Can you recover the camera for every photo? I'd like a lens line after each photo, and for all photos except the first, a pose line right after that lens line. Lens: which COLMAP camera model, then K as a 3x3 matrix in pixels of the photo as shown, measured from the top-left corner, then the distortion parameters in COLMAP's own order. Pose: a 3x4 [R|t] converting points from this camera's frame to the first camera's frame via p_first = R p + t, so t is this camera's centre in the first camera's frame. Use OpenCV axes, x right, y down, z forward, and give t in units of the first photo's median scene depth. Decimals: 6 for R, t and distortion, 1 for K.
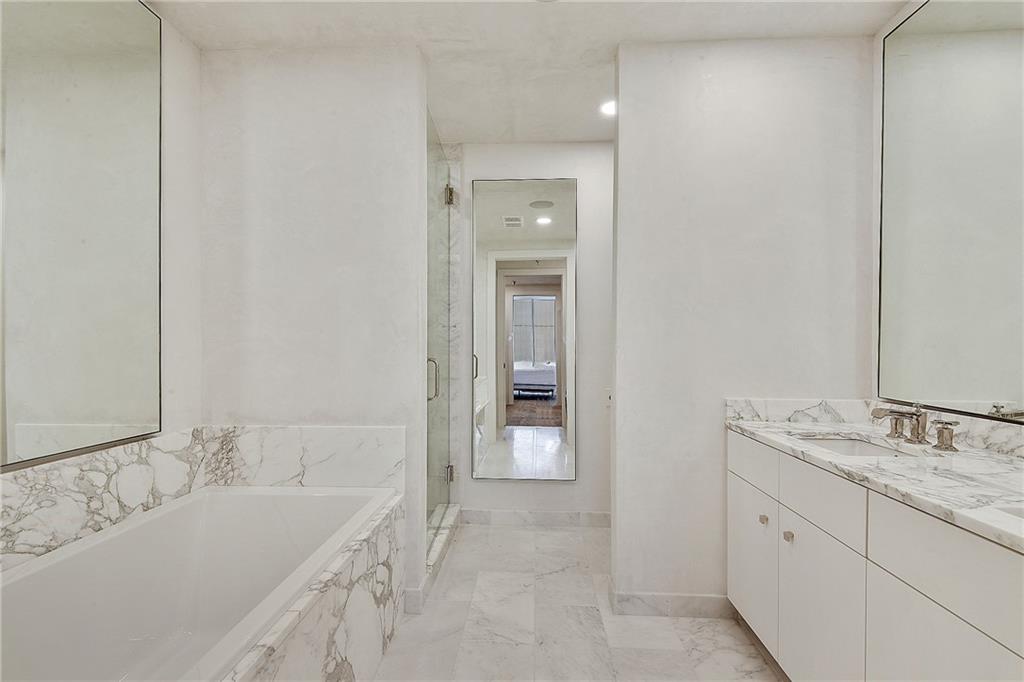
lens RADIAL K [[471.5, 0, 511.5], [0, 471.5, 340.6], [0, 0, 1]] dist [0.029460, -0.006935]
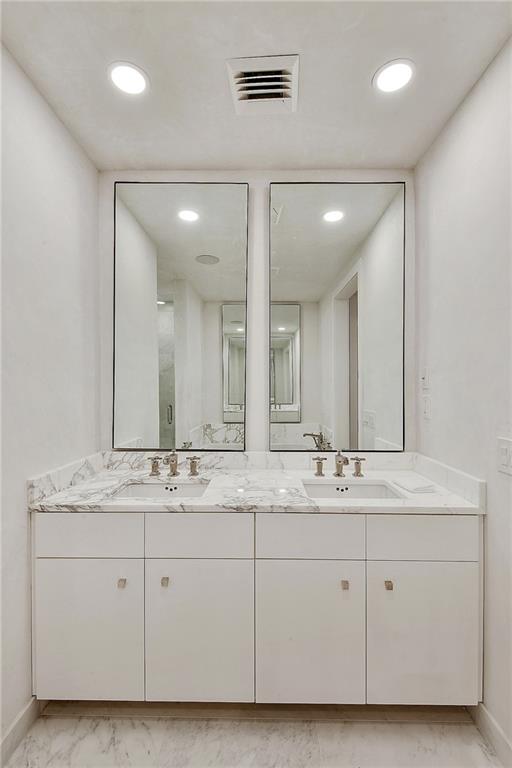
lens RADIAL K [[353.6, 0, 252.8], [0, 353.6, 391.6], [0, 0, 1]] dist [0.029460, -0.006935]
pose [[-0.015060, -0.012286, 0.999811, -0.224900], [-0.007764, 0.999896, 0.012170, -0.054337], [-0.999856, -0.007579, -0.015153, 0.591532]]
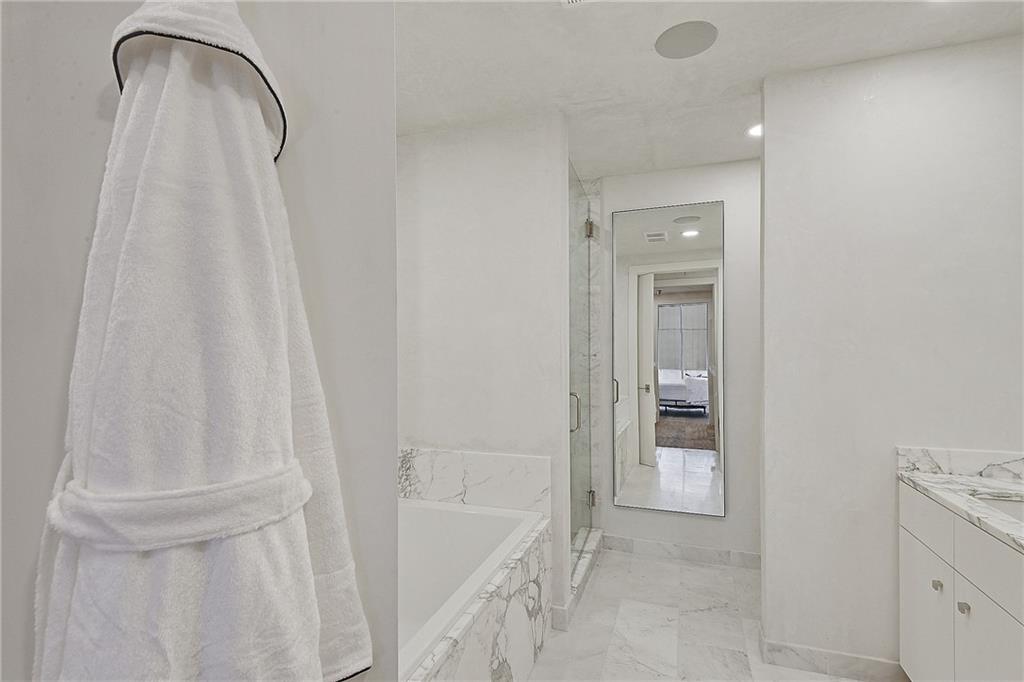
lens RADIAL K [[495.6, 0, 516.3], [0, 495.6, 343.9], [0, 0, 1]] dist [0.022890, -0.010044]
pose [[0.961511, -0.008384, -0.274640, 0.015410], [0.007108, 0.999959, -0.005638, -0.074024], [0.274676, 0.003469, 0.961531, -0.124731]]
